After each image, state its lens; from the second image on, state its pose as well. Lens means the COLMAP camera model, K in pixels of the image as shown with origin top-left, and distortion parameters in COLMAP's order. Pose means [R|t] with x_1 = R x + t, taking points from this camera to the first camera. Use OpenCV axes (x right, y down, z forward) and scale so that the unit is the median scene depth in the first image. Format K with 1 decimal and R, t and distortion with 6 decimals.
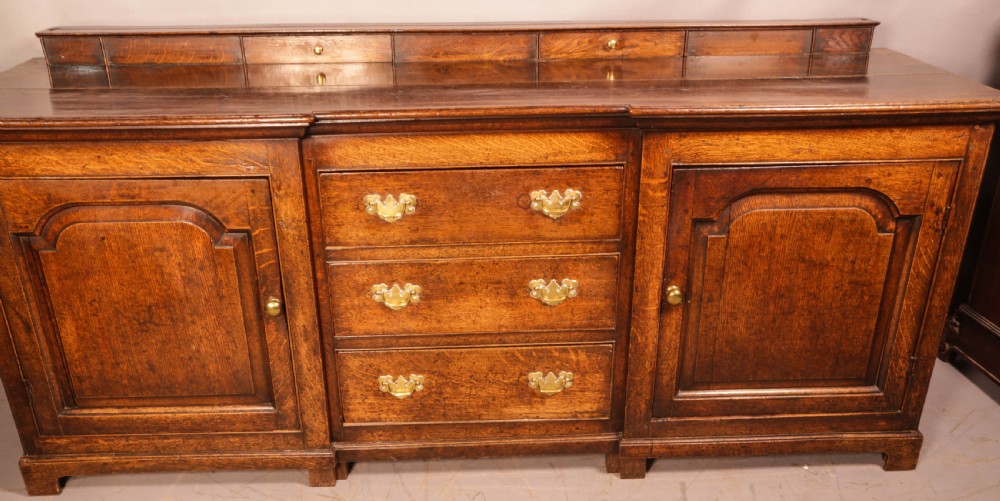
lens RADIAL K [[889.8, 0, 499.3], [0, 889.8, 333.9], [0, 0, 1]] dist [-0.047066, 0.102044]
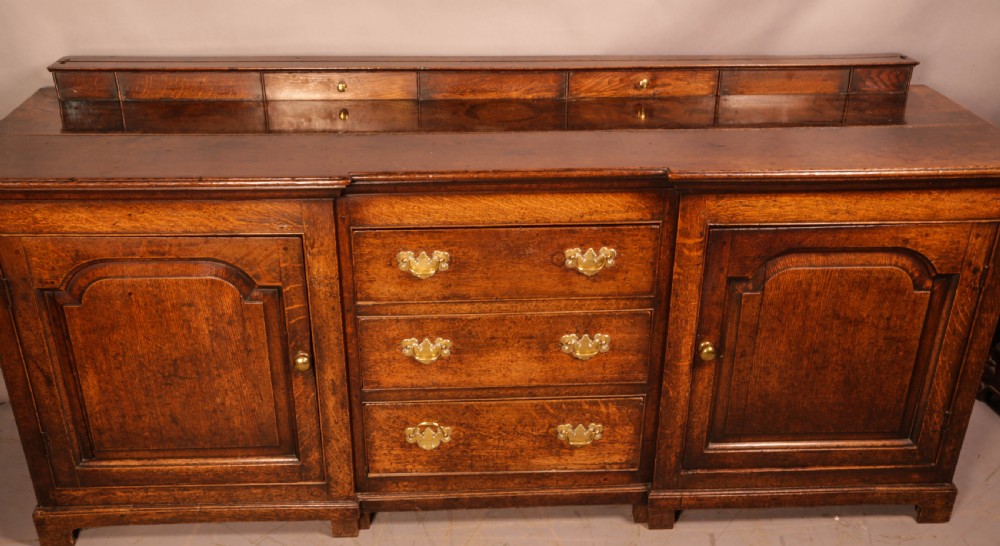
lens RADIAL K [[993.7, 0, 500.4], [0, 993.7, 328.2], [0, 0, 1]] dist [-0.019200, 0.123701]
pose [[0.999849, 0.006348, 0.016181, -0.052050], [-0.006646, 0.999808, 0.018446, -0.088206], [-0.016061, -0.018551, 0.999699, -0.103604]]
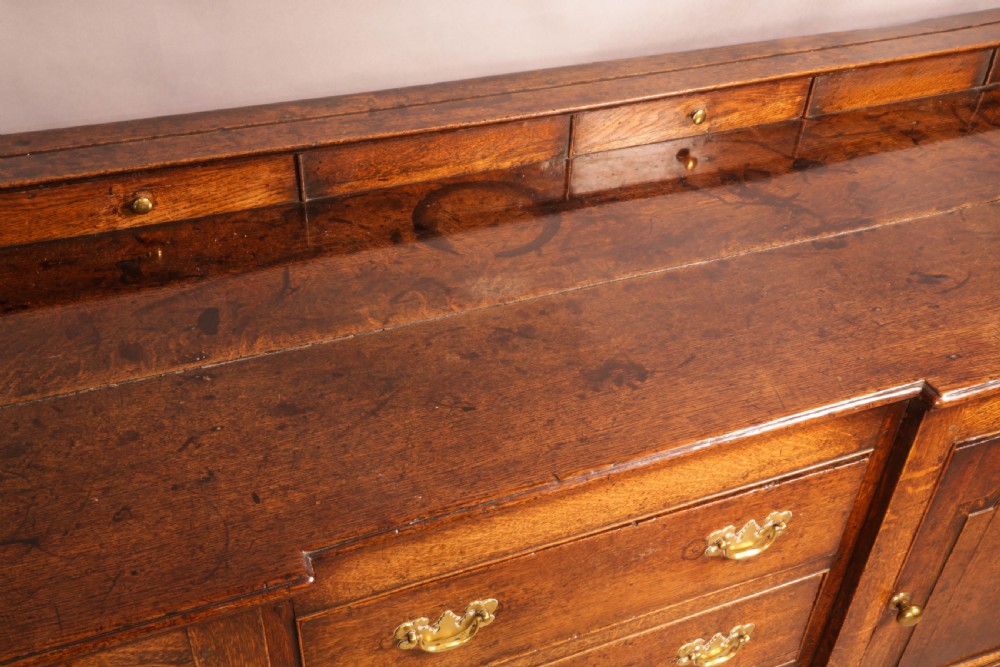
lens RADIAL K [[1016.5, 0, 500.0], [0, 1016.5, 333.5], [0, 0, 1]] dist [0.005211, 0.038102]
pose [[0.942426, -0.168768, 0.288704, -0.216385], [0.108229, 0.970777, 0.214192, -0.390834], [-0.316416, -0.170614, 0.933151, 0.490357]]
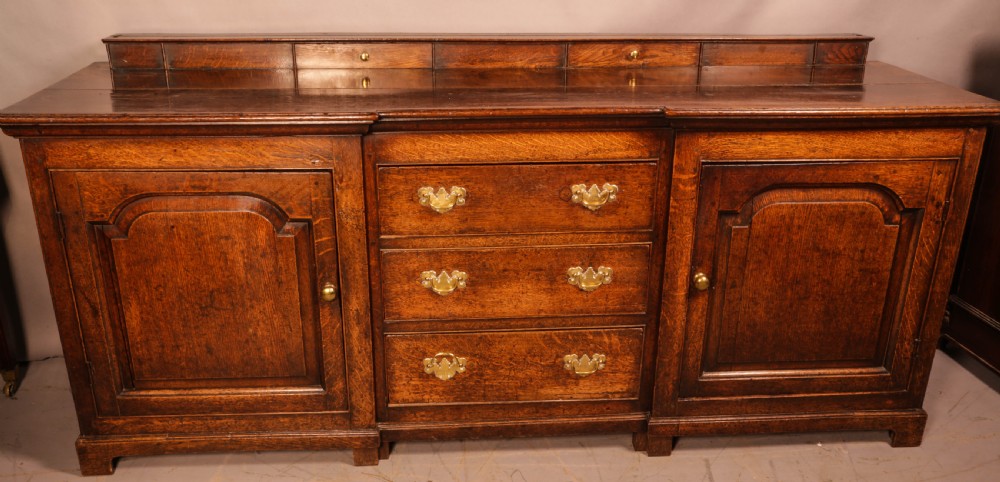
lens RADIAL K [[884.3, 0, 500.4], [0, 884.3, 282.7], [0, 0, 1]] dist [-0.057106, 0.112857]
pose [[0.999316, 0.000560, 0.036979, -0.087672], [0.001954, 0.997689, -0.067917, 0.030525], [-0.036932, 0.067943, 0.997005, -0.063131]]
